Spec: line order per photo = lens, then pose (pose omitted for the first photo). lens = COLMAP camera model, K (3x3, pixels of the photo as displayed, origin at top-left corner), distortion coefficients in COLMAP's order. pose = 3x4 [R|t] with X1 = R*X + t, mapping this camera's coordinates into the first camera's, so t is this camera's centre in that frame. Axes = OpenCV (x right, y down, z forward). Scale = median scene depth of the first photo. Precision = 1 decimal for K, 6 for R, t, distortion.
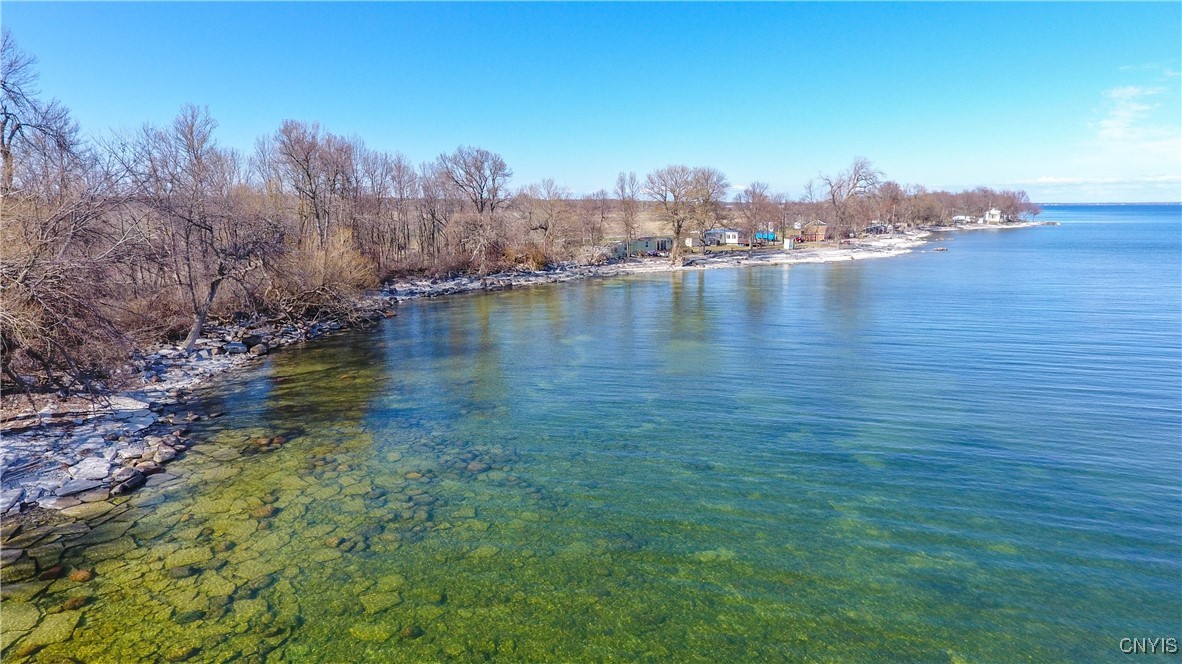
lens RADIAL K [[690.1, 0, 579.2], [0, 690.1, 332.0], [0, 0, 1]] dist [0.001609, 0.000224]
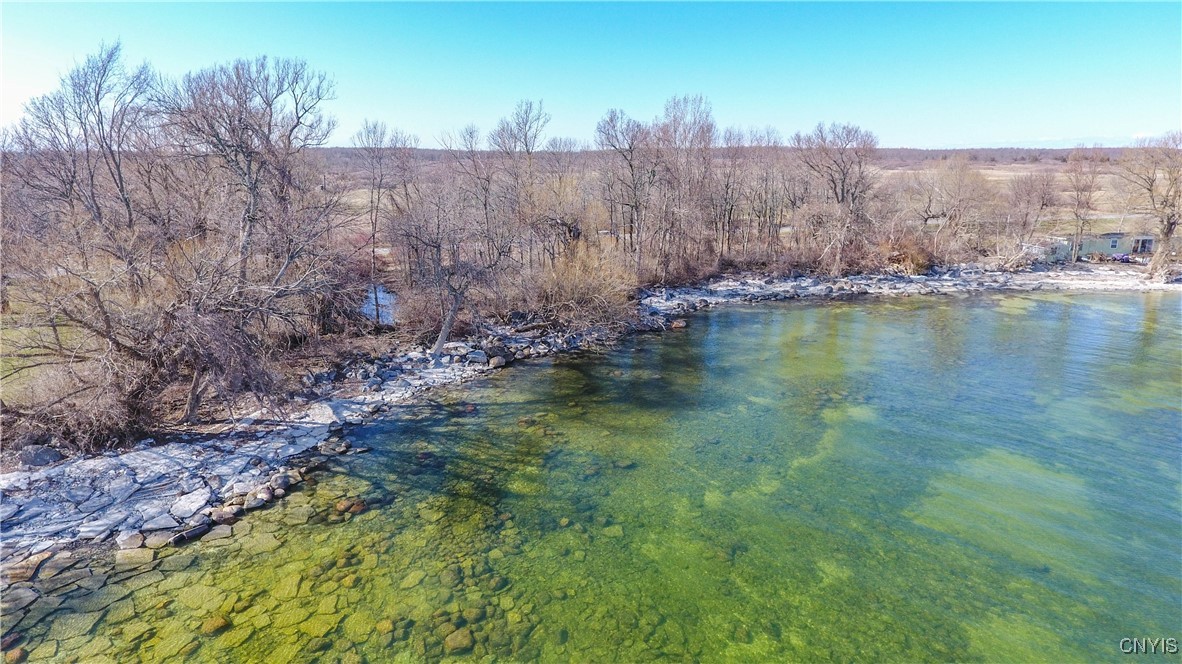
lens RADIAL K [[685.0, 0, 586.6], [0, 685.0, 327.5], [0, 0, 1]] dist [0.001942, 0.001521]
pose [[0.804177, 0.146474, -0.576059, 0.109541], [-0.108057, 0.989038, 0.100635, -0.073696], [0.584485, -0.018681, 0.811190, 0.147025]]
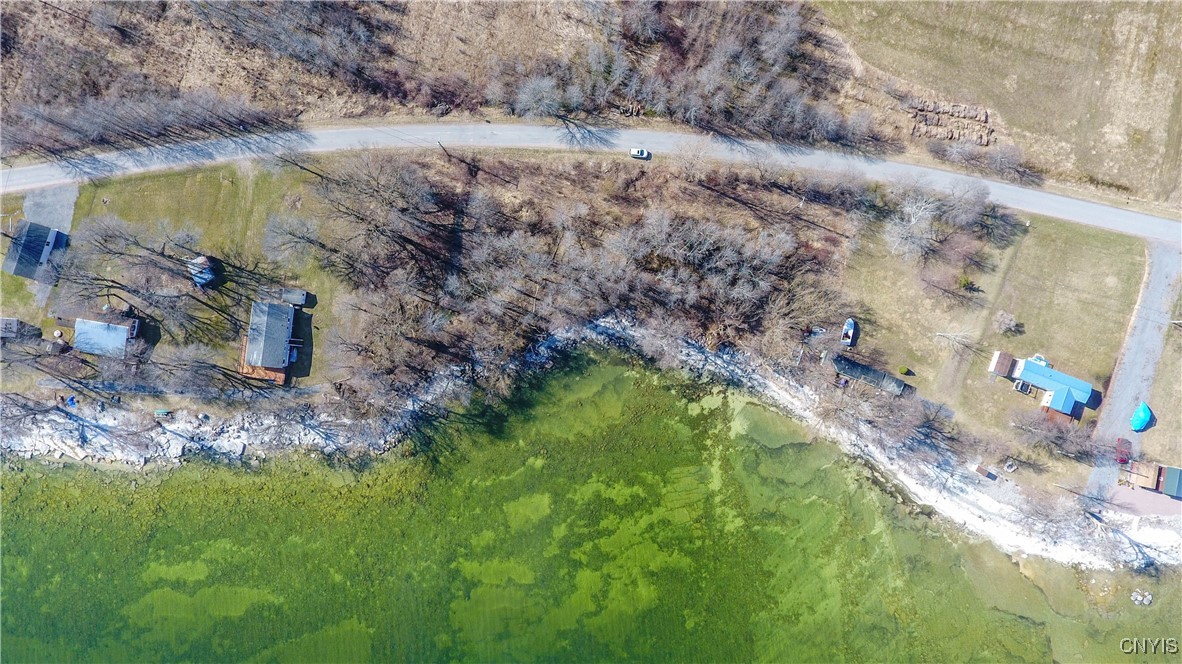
lens RADIAL K [[685.6, 0, 594.1], [0, 685.6, 331.4], [0, 0, 1]] dist [0.004115, -0.000300]
pose [[0.433805, 0.900731, -0.022297, -0.189339], [-0.164030, 0.103283, 0.981034, -1.686156], [0.885950, -0.421920, 0.192551, 0.546330]]
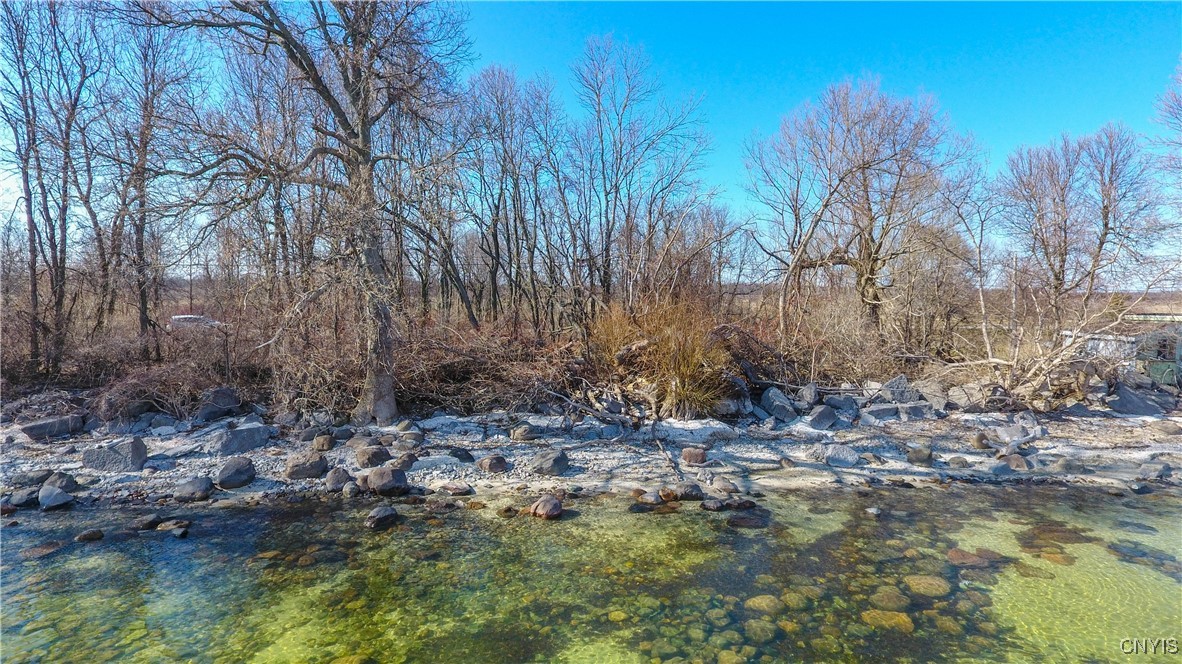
lens RADIAL K [[685.0, 0, 586.6], [0, 685.0, 327.5], [0, 0, 1]] dist [0.001942, 0.001521]
pose [[0.789080, 0.044560, -0.612672, 0.051450], [-0.127440, 0.987541, -0.092310, -0.101431], [0.600926, 0.150919, 0.784928, 0.884996]]
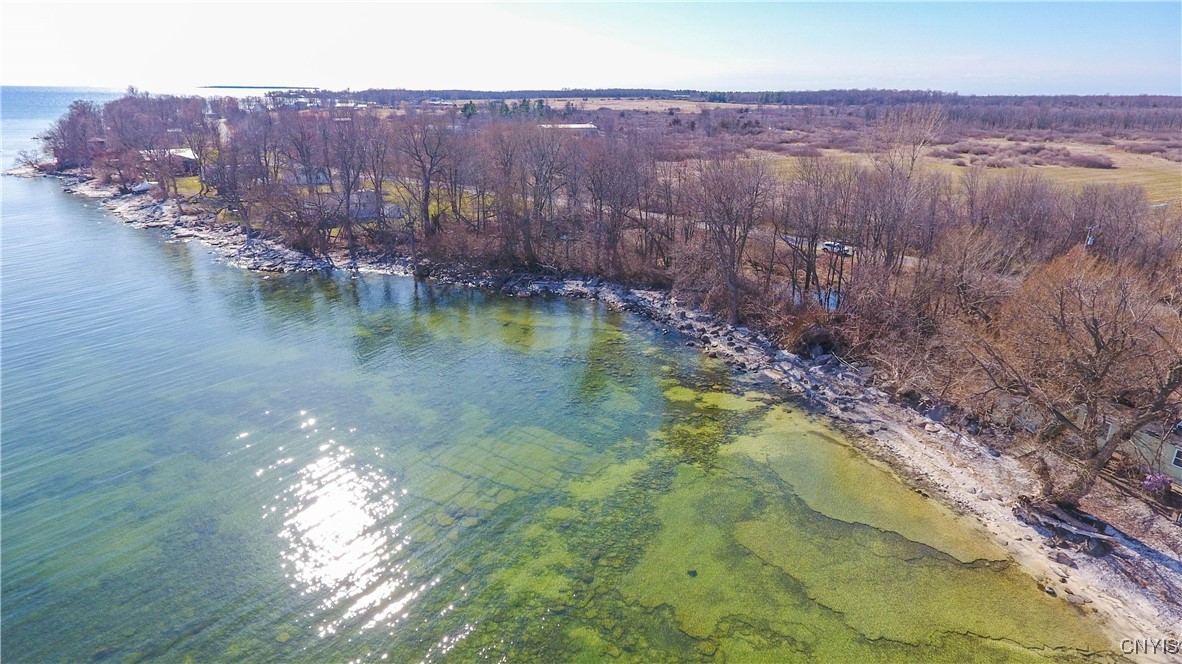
lens RADIAL K [[687.0, 0, 587.2], [0, 687.0, 328.1], [0, 0, 1]] dist [0.002004, 0.001639]
pose [[-0.308610, 0.313032, -0.898204, 0.657402], [-0.181519, 0.907561, 0.378661, -0.360477], [0.933708, 0.279899, -0.223261, 1.051005]]
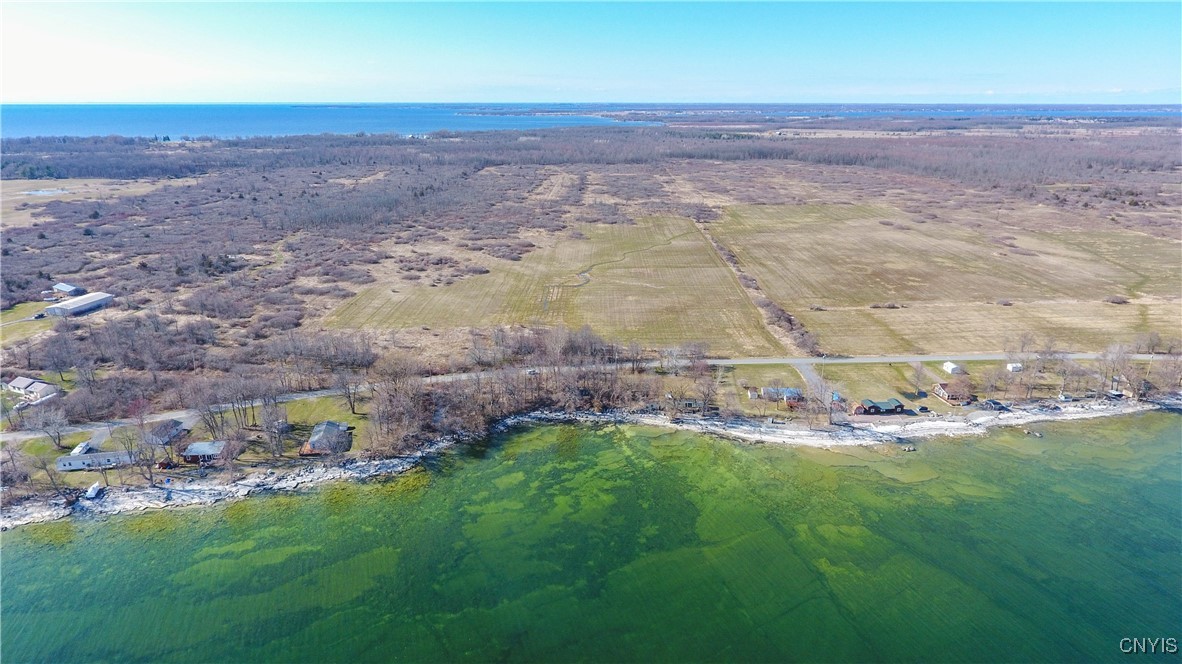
lens RADIAL K [[685.6, 0, 594.1], [0, 685.6, 331.4], [0, 0, 1]] dist [0.004115, -0.000300]
pose [[0.678893, 0.247585, -0.691235, 1.794900], [-0.146520, 0.968180, 0.202877, -0.992720], [0.719470, -0.036452, 0.693567, -0.864716]]
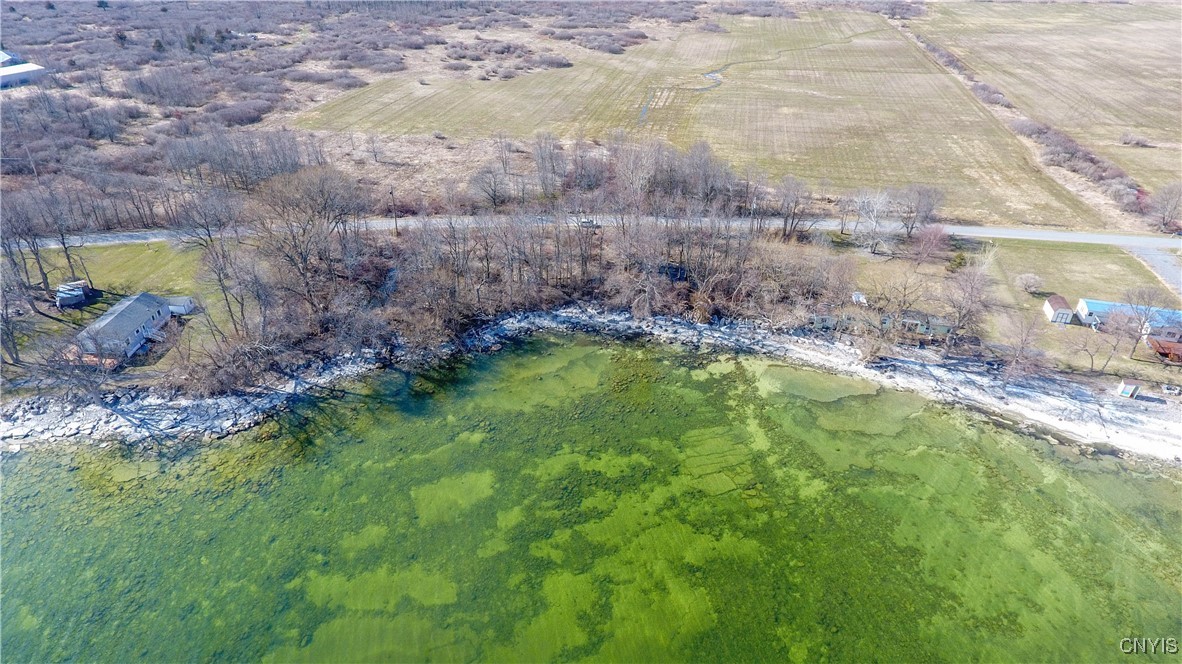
lens RADIAL K [[679.3, 0, 588.0], [0, 679.3, 333.3], [0, 0, 1]] dist [0.001317, 0.001954]
pose [[0.515555, 0.461114, -0.722202, 0.769745], [-0.165569, 0.880577, 0.444040, -0.622046], [0.840708, -0.109353, 0.530332, 0.222902]]
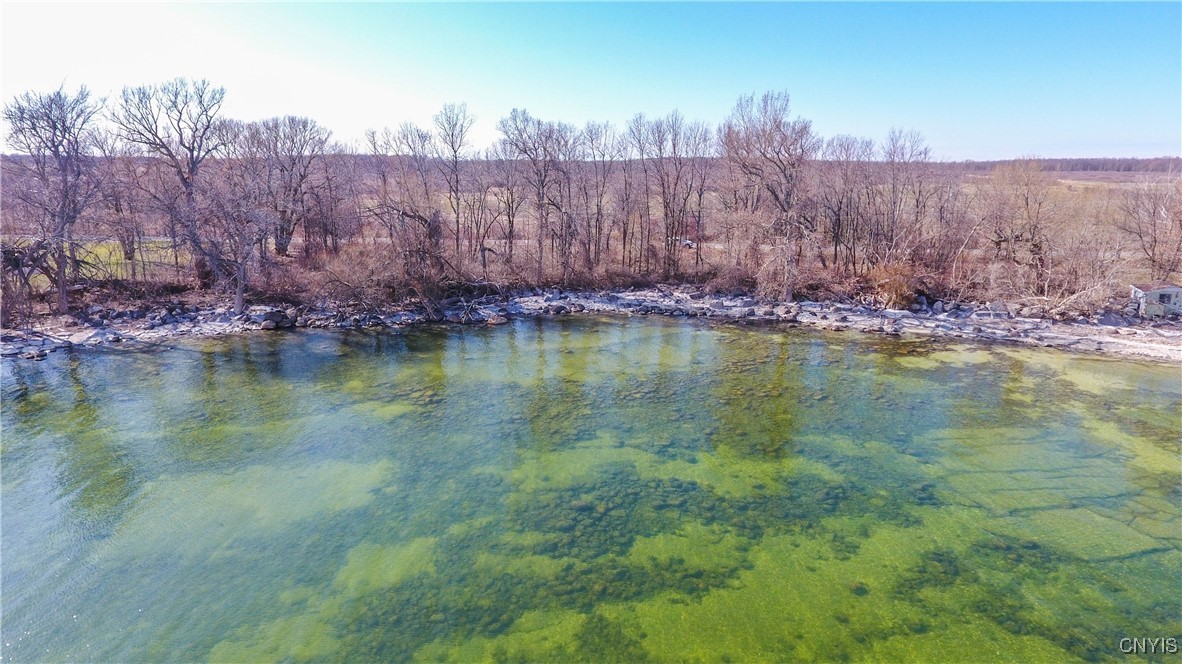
lens RADIAL K [[698.7, 0, 585.4], [0, 698.7, 316.2], [0, 0, 1]] dist [0.002575, 0.001672]
pose [[0.390804, 0.200746, -0.898317, 0.435799], [-0.173870, 0.974459, 0.142121, -0.134924], [0.903903, 0.100649, 0.415727, 0.534716]]
